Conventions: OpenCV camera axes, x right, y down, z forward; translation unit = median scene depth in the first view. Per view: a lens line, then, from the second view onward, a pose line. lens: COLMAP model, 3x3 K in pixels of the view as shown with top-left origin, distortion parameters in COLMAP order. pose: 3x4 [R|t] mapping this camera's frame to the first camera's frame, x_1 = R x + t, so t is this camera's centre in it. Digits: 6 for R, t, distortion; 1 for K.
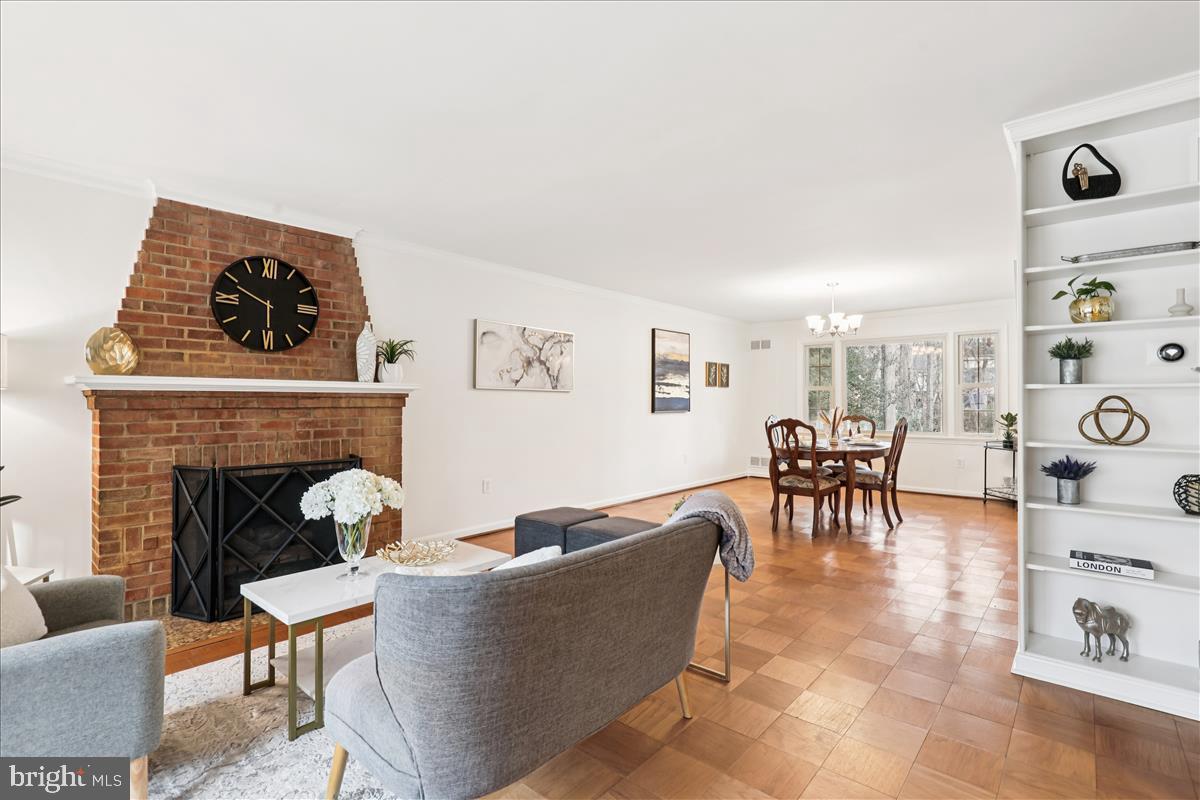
lens RADIAL K [[553.4, 0, 604.2], [0, 553.4, 403.5], [0, 0, 1]] dist [-0.007637, 0.001454]
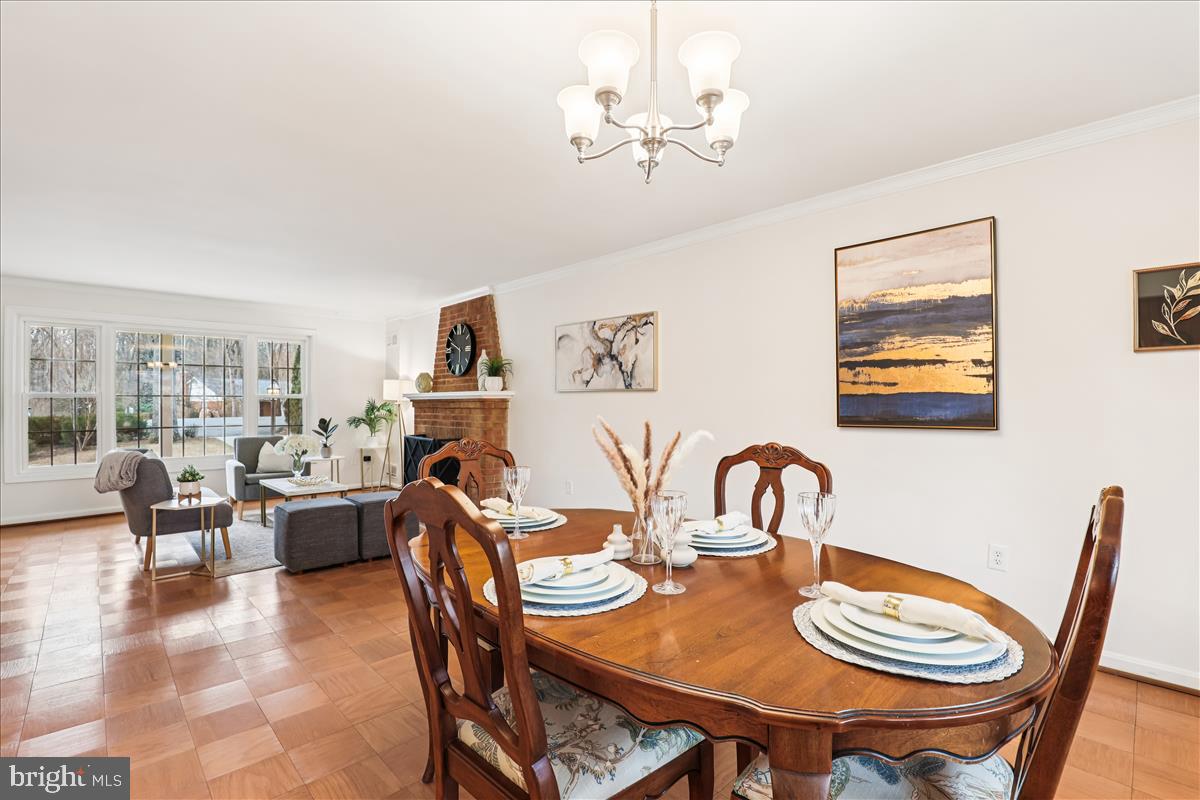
lens RADIAL K [[553.4, 0, 604.2], [0, 553.4, 403.5], [0, 0, 1]] dist [-0.007637, 0.001454]
pose [[-0.081125, -0.012765, -0.996622, 0.824254], [-0.011448, 0.999864, -0.011875, 0.006784], [0.996638, 0.010446, -0.081260, 1.197850]]
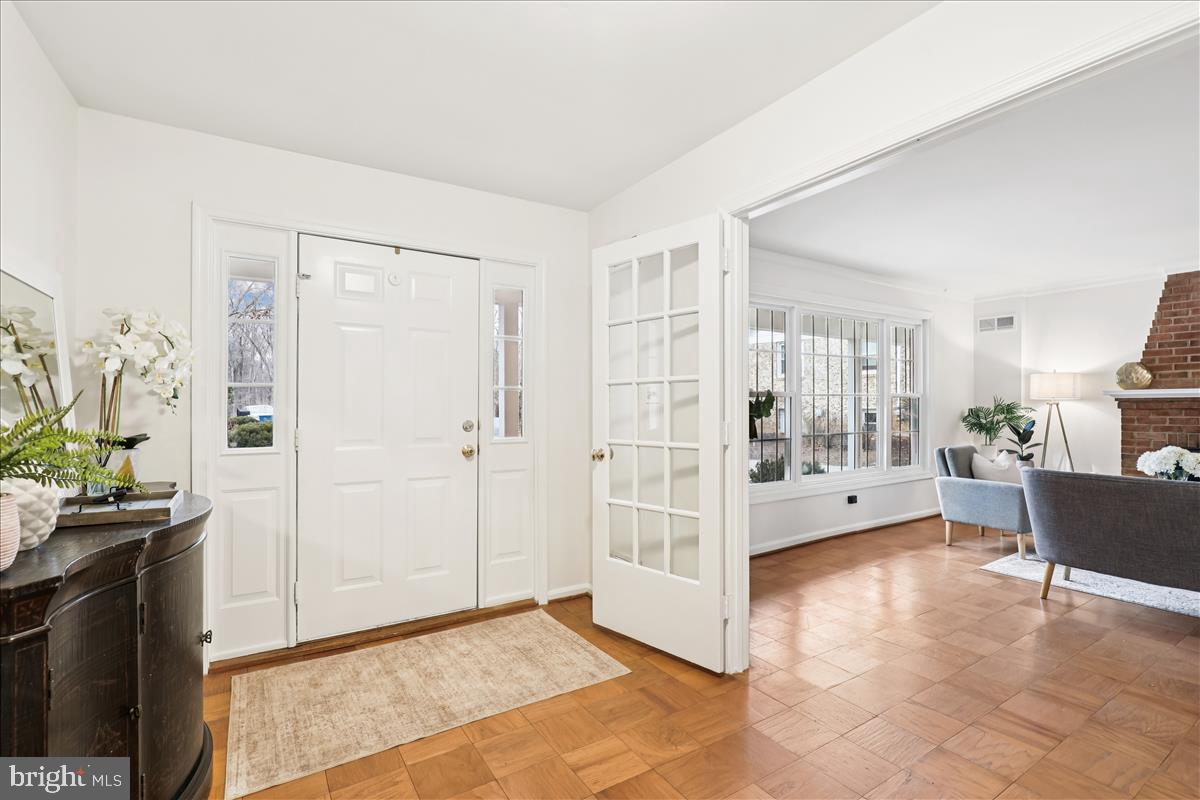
lens RADIAL K [[553.4, 0, 604.2], [0, 553.4, 403.5], [0, 0, 1]] dist [-0.007637, 0.001454]
pose [[-0.284444, -0.004392, -0.958682, 0.773679], [0.003391, 0.999979, -0.005587, -0.001703], [0.958687, -0.004840, -0.284423, -0.069574]]
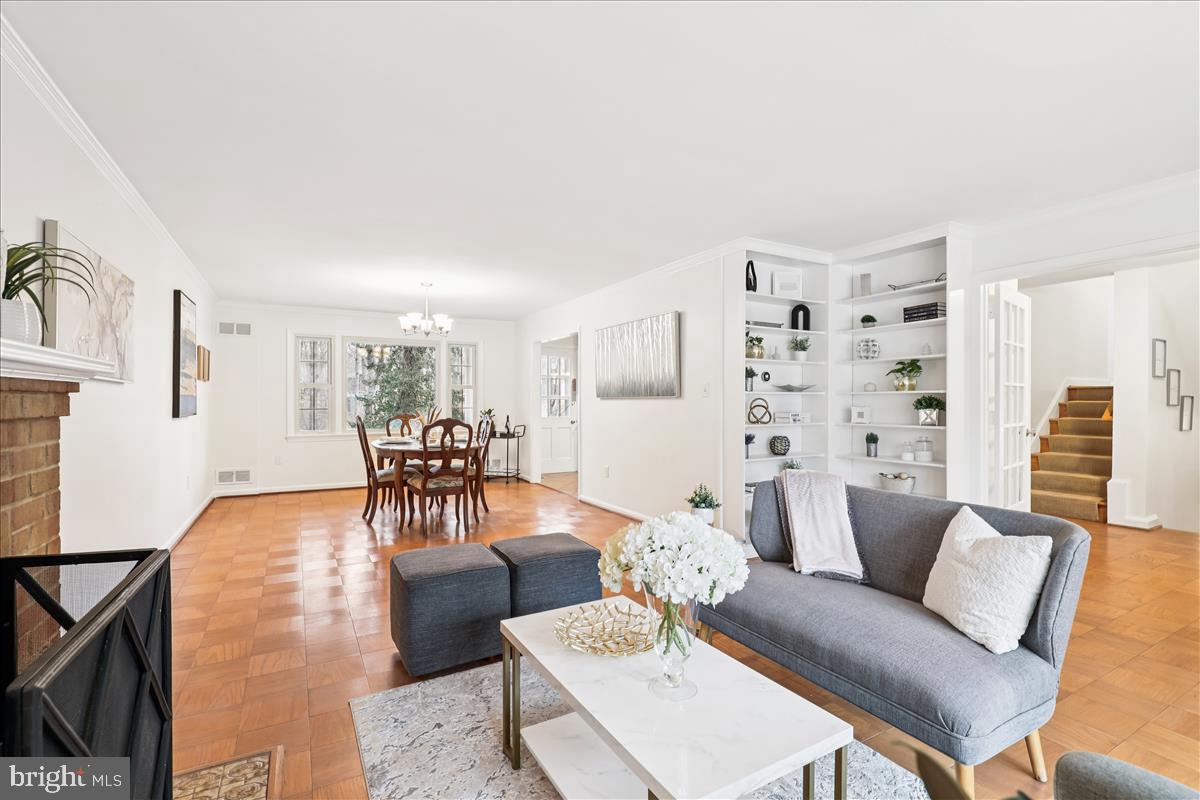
lens RADIAL K [[553.4, 0, 604.2], [0, 553.4, 403.5], [0, 0, 1]] dist [-0.007637, 0.001454]
pose [[0.327479, -0.006108, 0.944839, -0.519564], [0.002863, 0.999981, 0.005472, -0.003352], [-0.944854, 0.000913, 0.327491, 0.431690]]
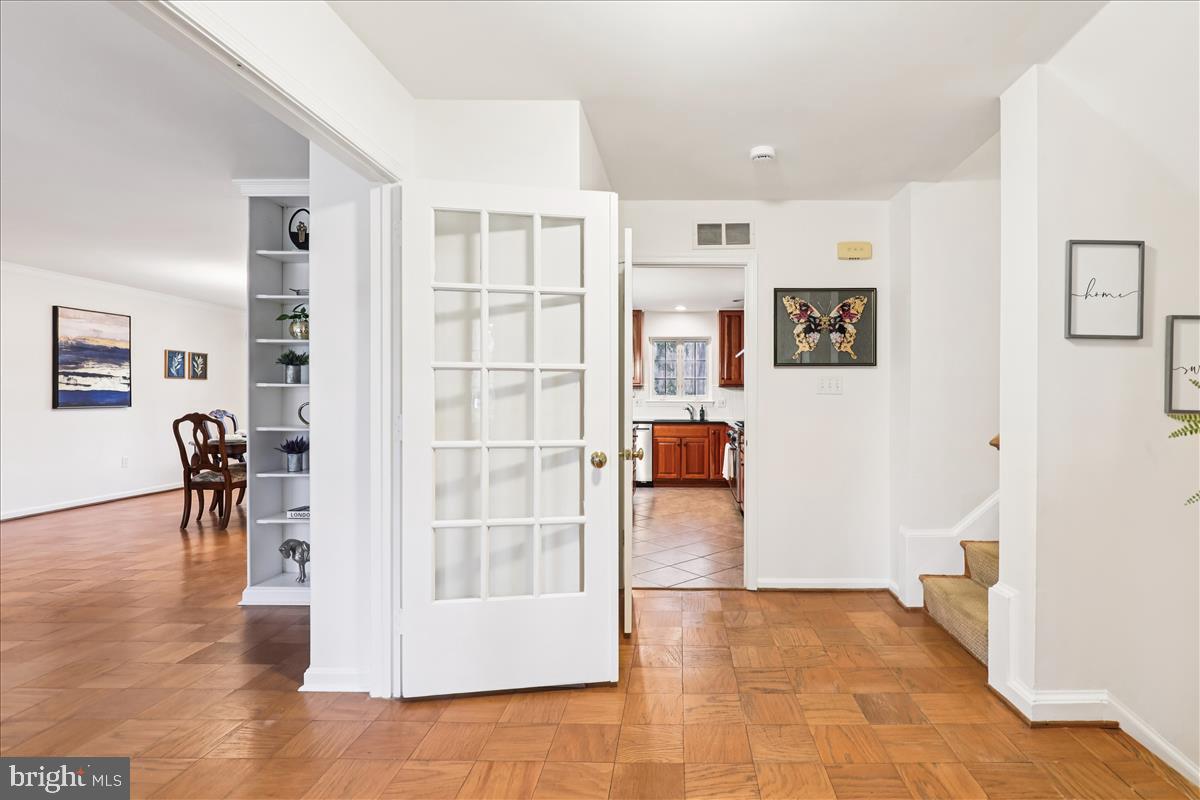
lens RADIAL K [[585.5, 0, 681.5], [0, 585.5, 402.3], [0, 0, 1]] dist [-0.002020, -0.000396]
pose [[0.757023, -0.003004, 0.653382, 0.322482], [-0.001814, 0.999976, 0.006700, -0.000307], [-0.653386, -0.006257, 0.756999, -0.370587]]
